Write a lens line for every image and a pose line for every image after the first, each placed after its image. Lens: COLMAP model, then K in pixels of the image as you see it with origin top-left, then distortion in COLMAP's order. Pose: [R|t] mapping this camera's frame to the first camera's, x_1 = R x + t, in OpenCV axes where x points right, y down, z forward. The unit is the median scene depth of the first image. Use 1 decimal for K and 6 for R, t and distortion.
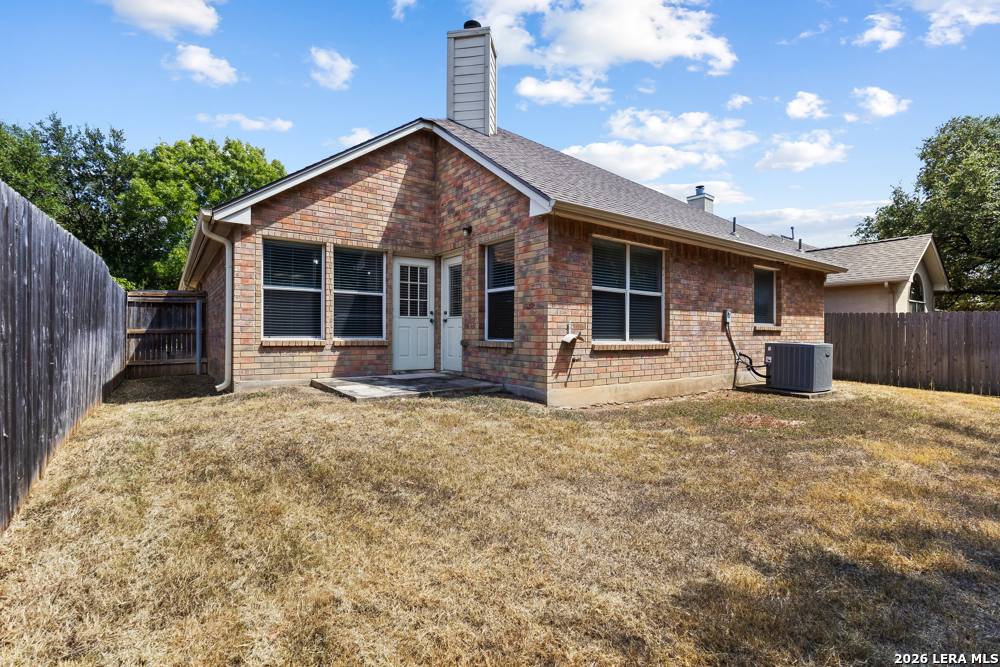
lens RADIAL K [[460.9, 0, 504.5], [0, 460.9, 331.8], [0, 0, 1]] dist [0.002116, 0.000442]
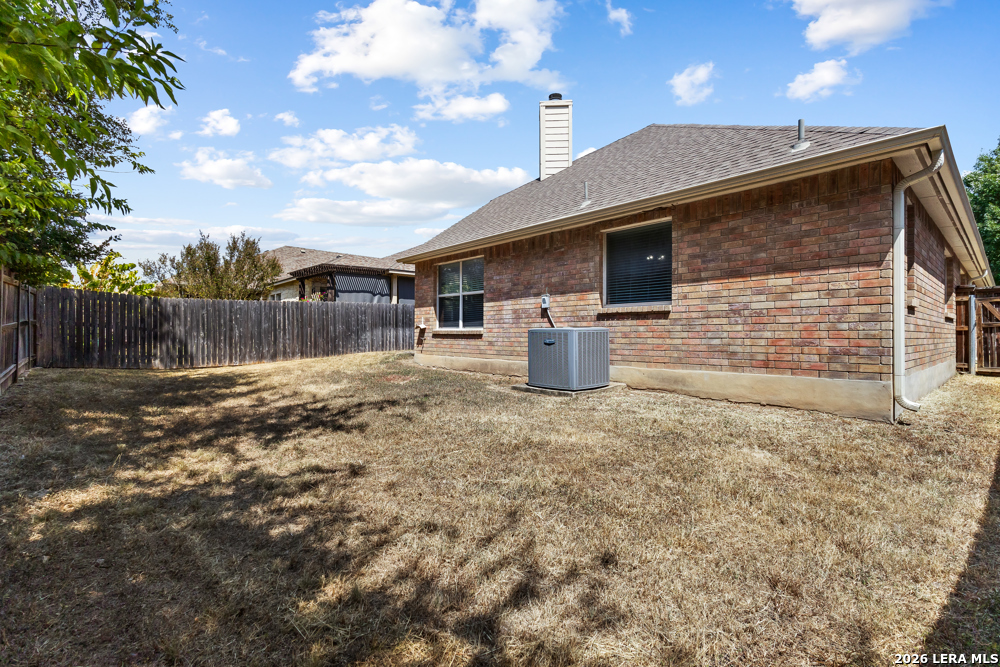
lens RADIAL K [[460.9, 0, 503.2], [0, 460.9, 335.0], [0, 0, 1]] dist [0.002116, 0.000442]
pose [[0.095950, -0.010523, -0.995331, 1.602710], [-0.007001, 0.999912, -0.011247, 0.052848], [0.995362, 0.008047, 0.095868, 0.926795]]
